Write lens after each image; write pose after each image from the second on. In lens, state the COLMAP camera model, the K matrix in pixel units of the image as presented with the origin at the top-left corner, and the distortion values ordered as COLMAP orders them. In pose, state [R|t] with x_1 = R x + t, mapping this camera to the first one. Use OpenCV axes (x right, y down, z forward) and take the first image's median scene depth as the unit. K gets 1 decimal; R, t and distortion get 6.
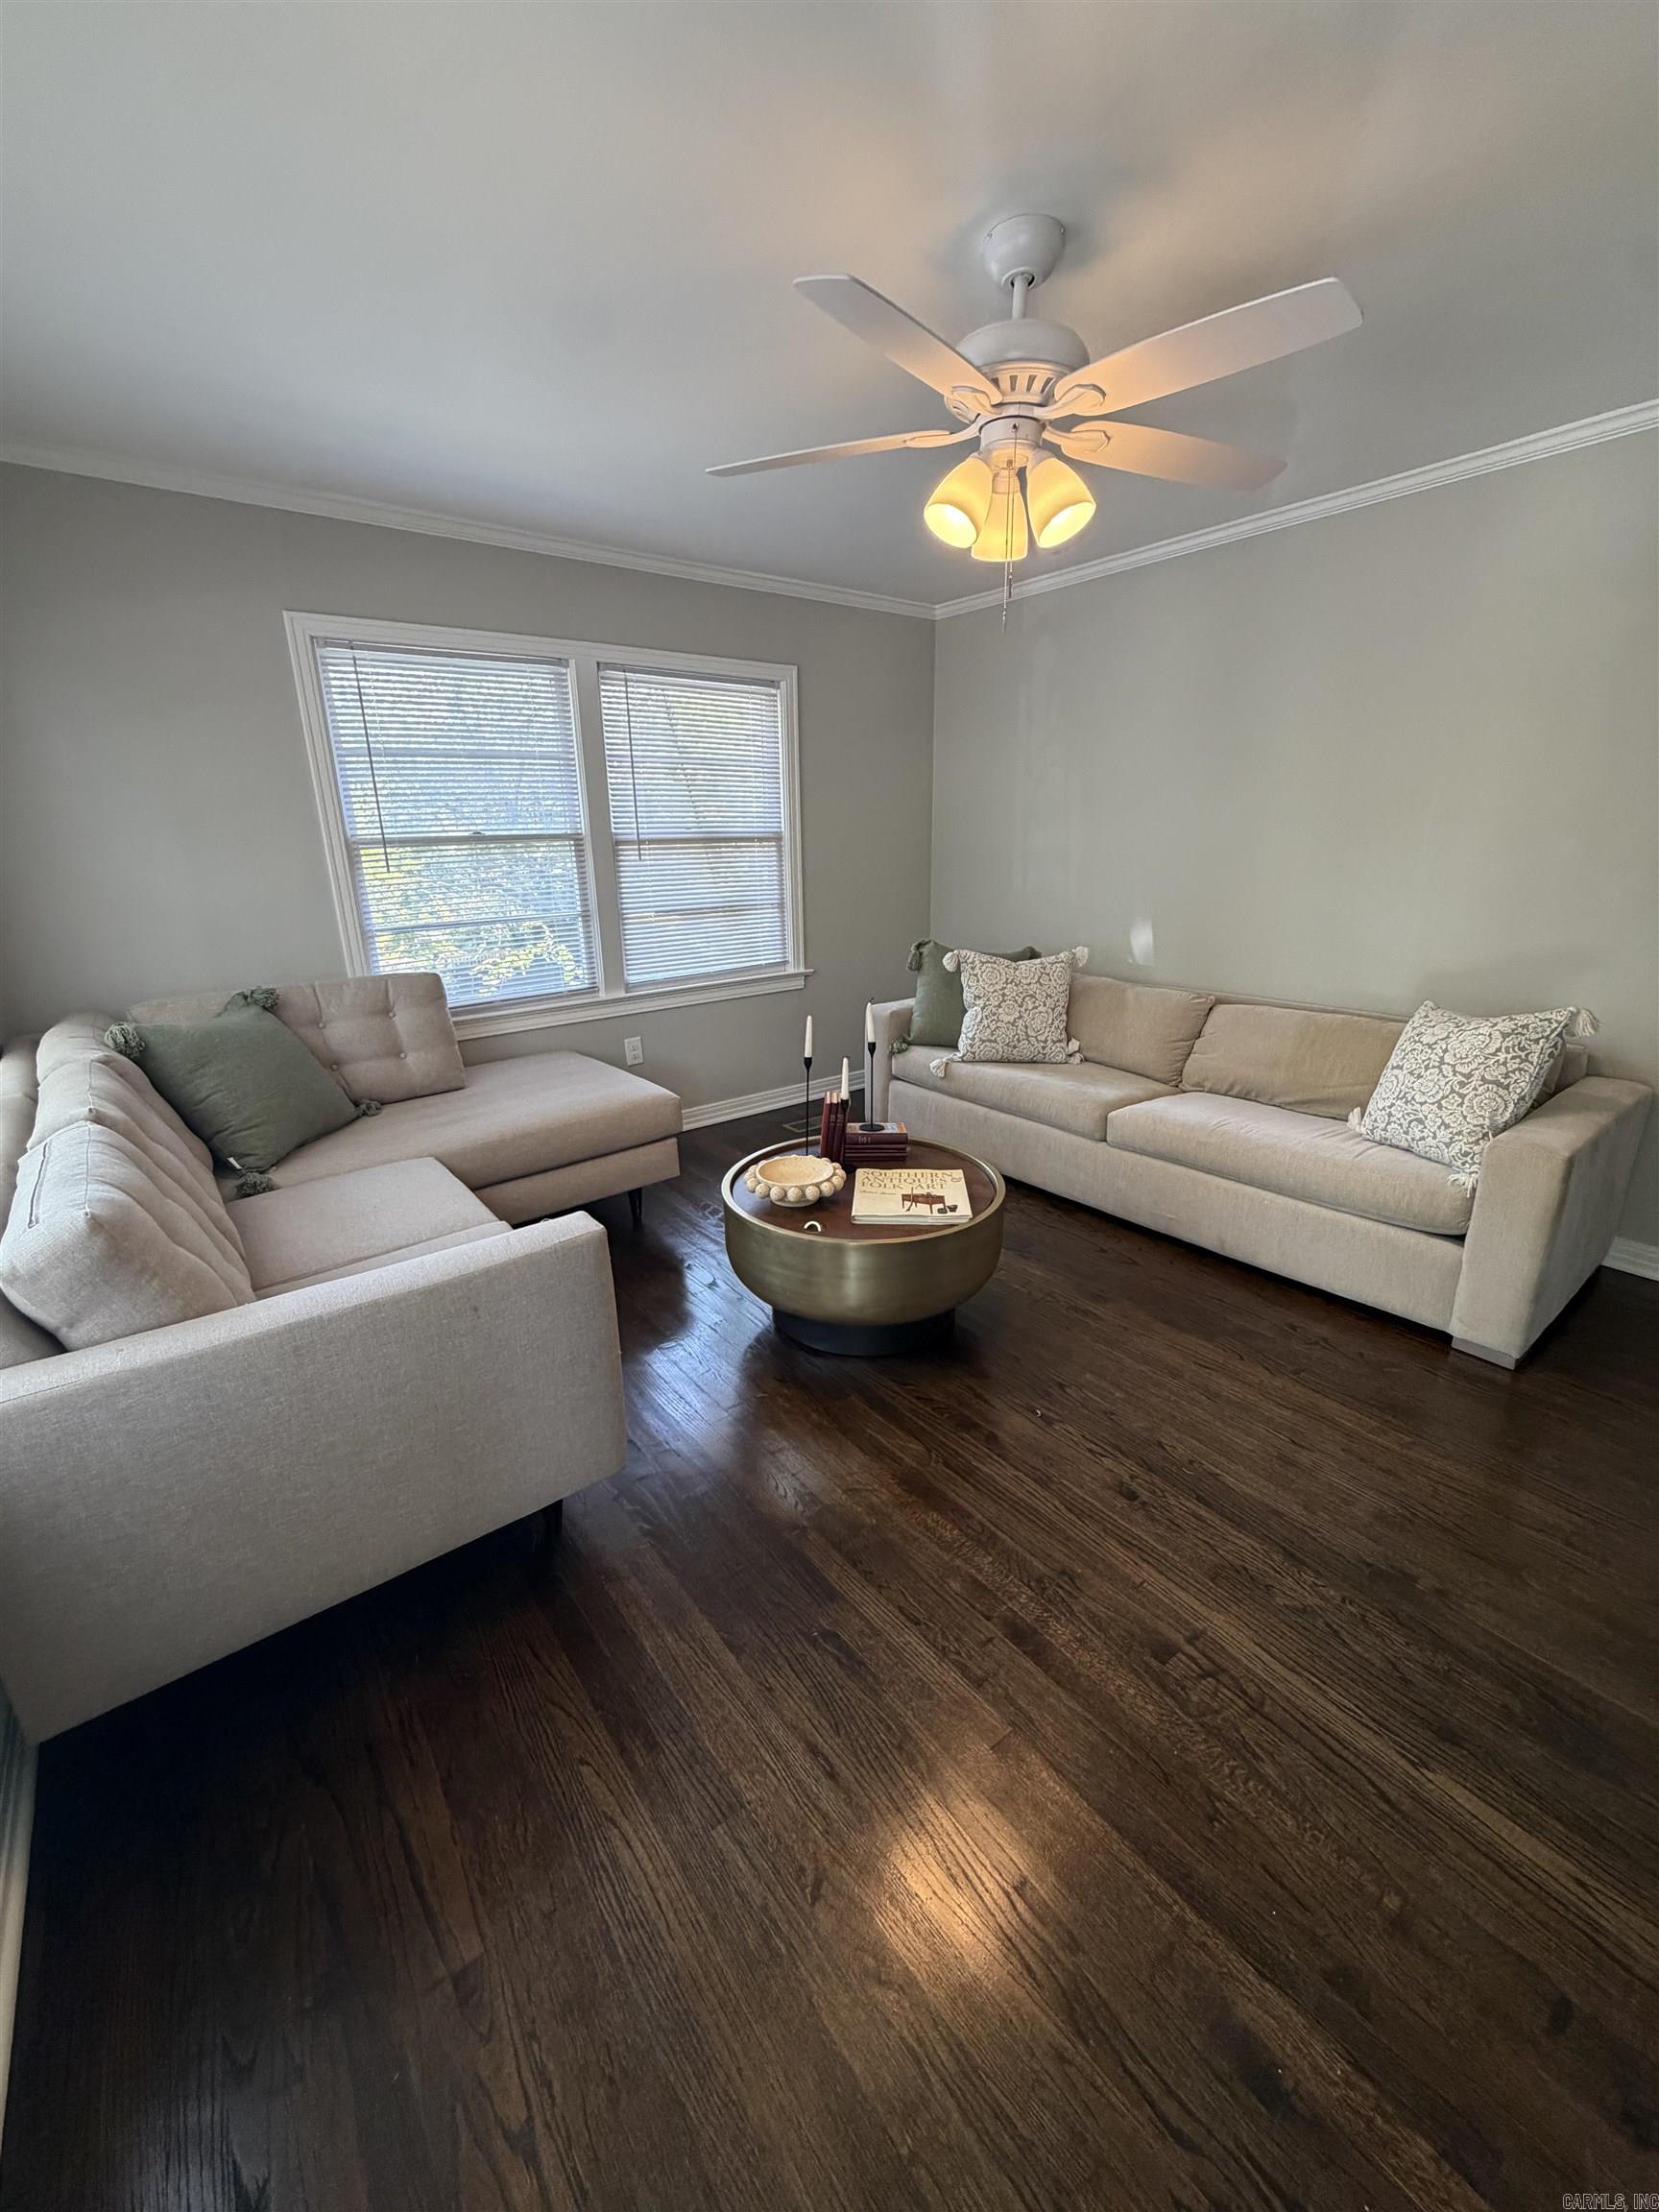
lens RADIAL K [[877.9, 0, 835.6], [0, 877.9, 1108.7], [0, 0, 1]] dist [0.001390, -0.000097]
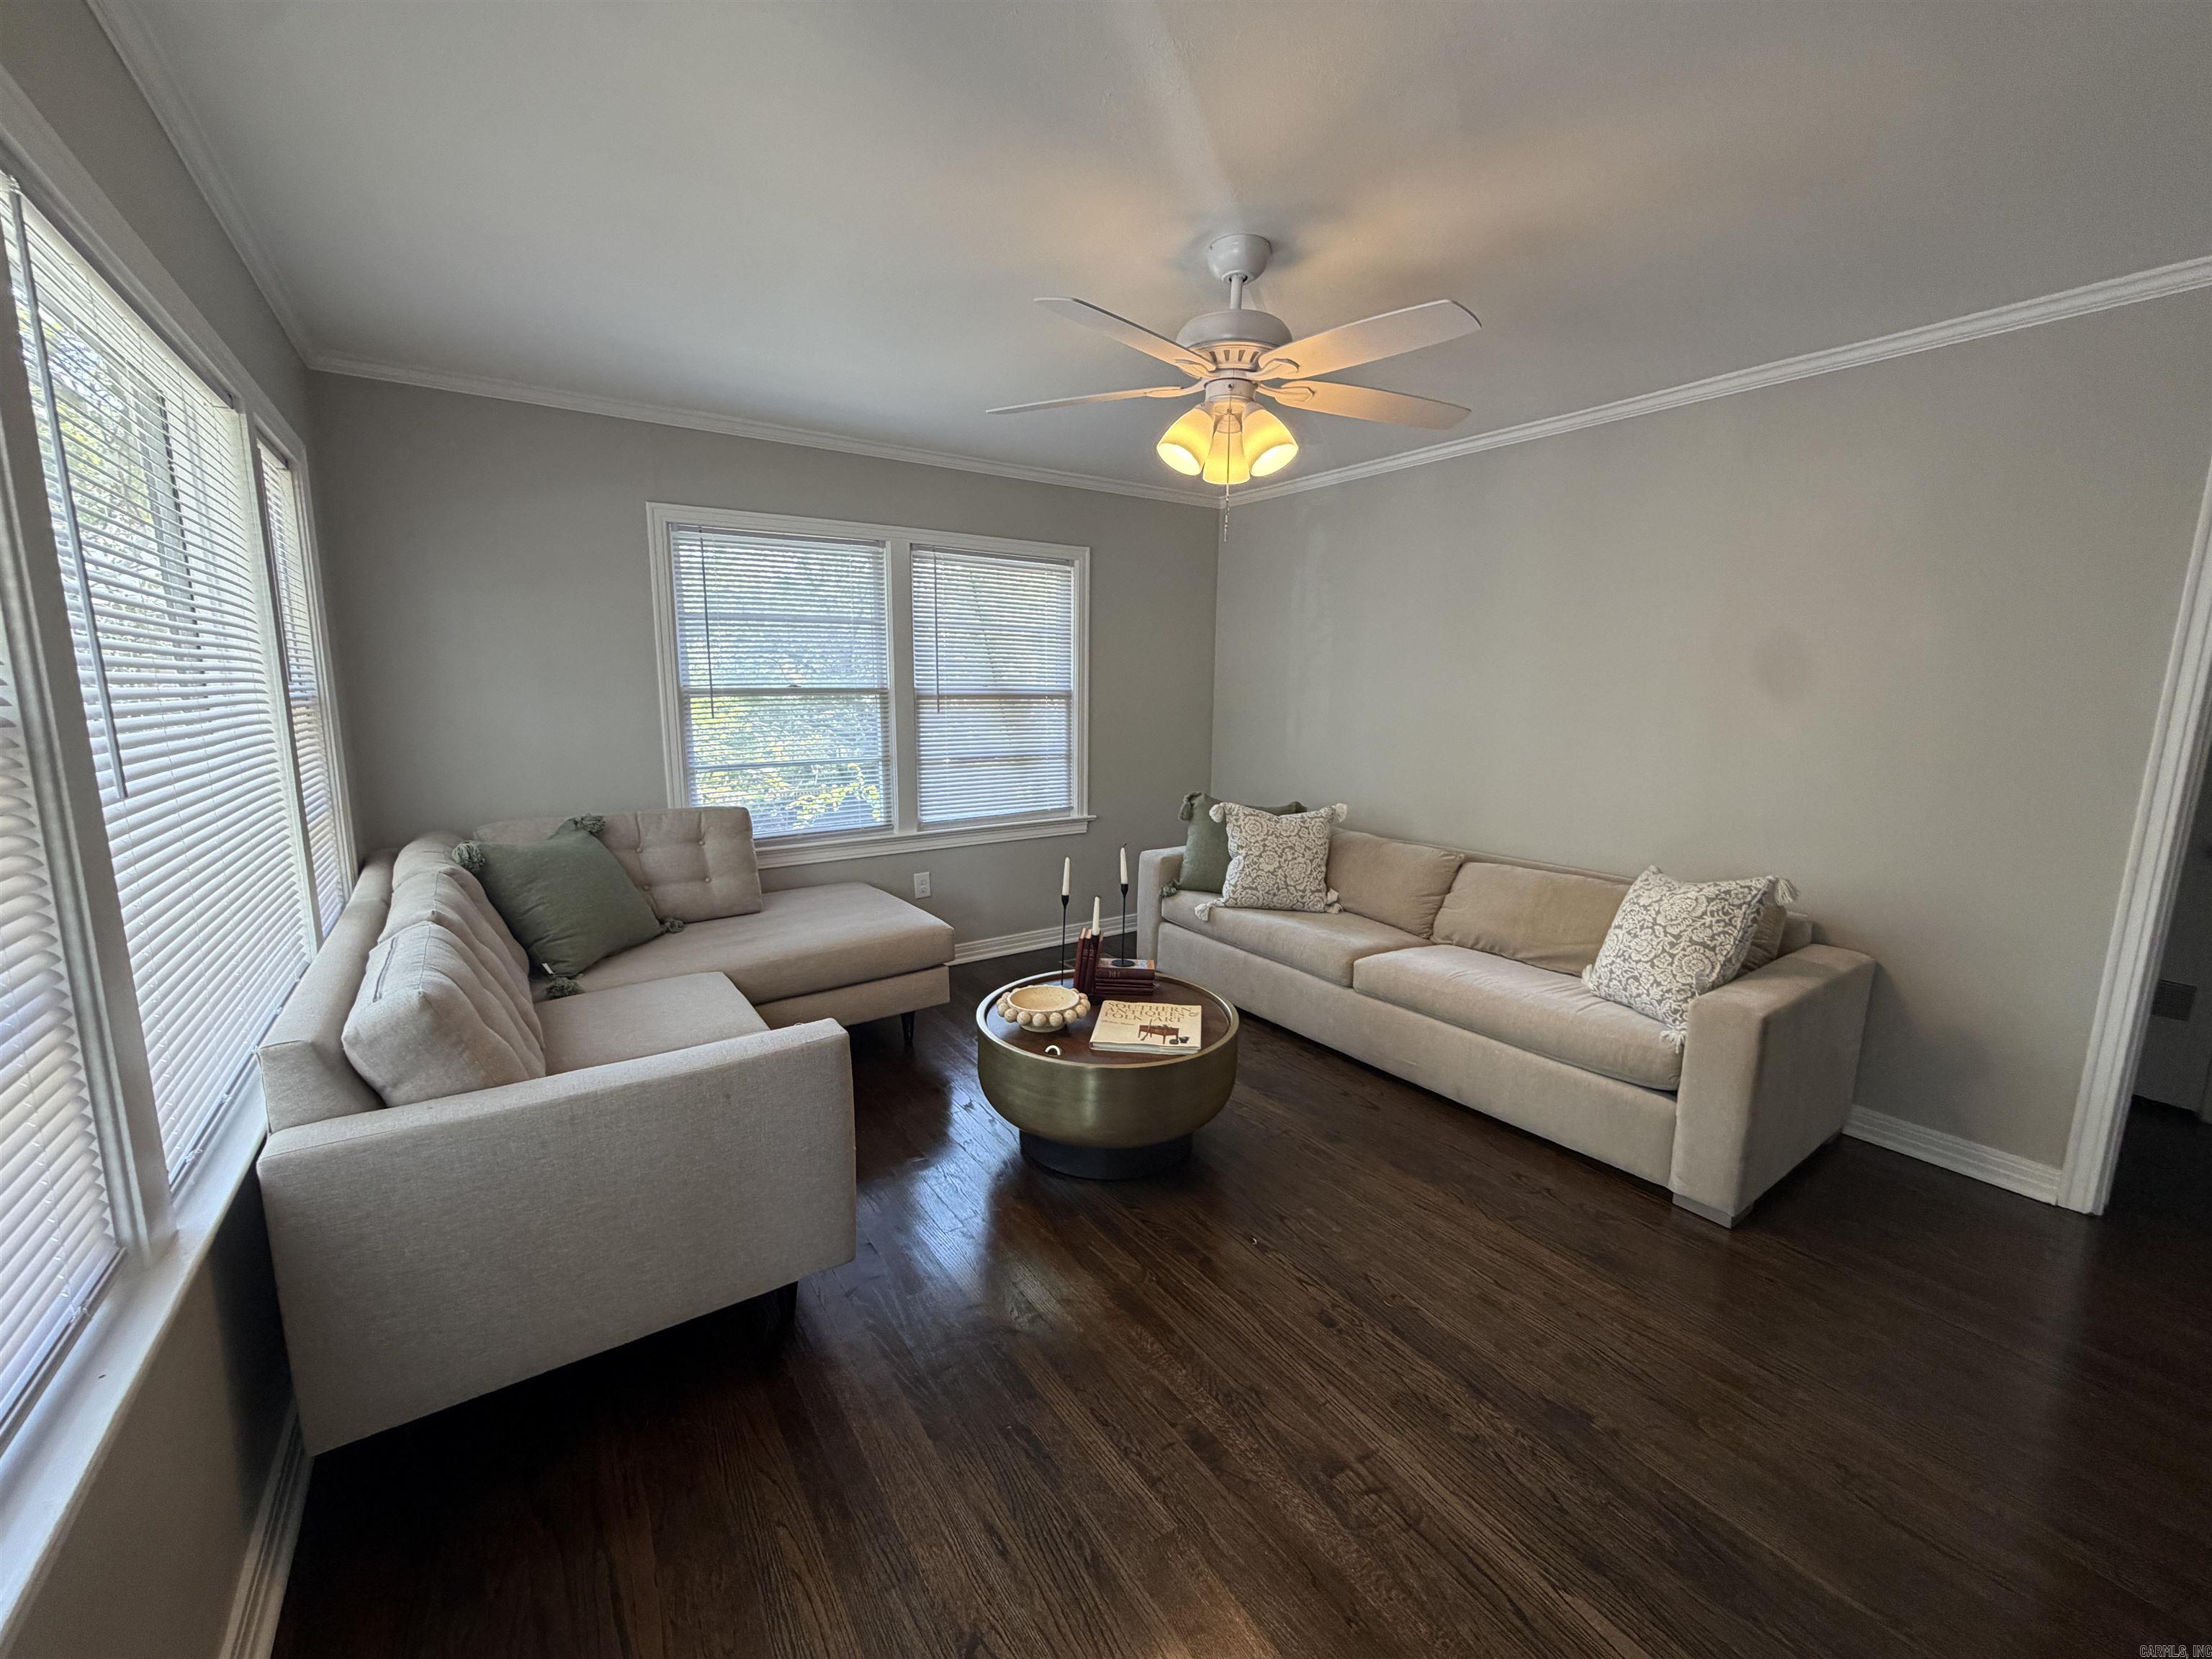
lens RADIAL K [[877.9, 0, 1103.0], [0, 877.9, 840.5], [0, 0, 1]] dist [0.001390, -0.000097]
pose [[0.997763, 0.036408, -0.056067, 0.086280], [-0.043289, 0.990975, -0.126867, 0.012221], [0.050942, 0.129011, 0.990334, -0.104459]]
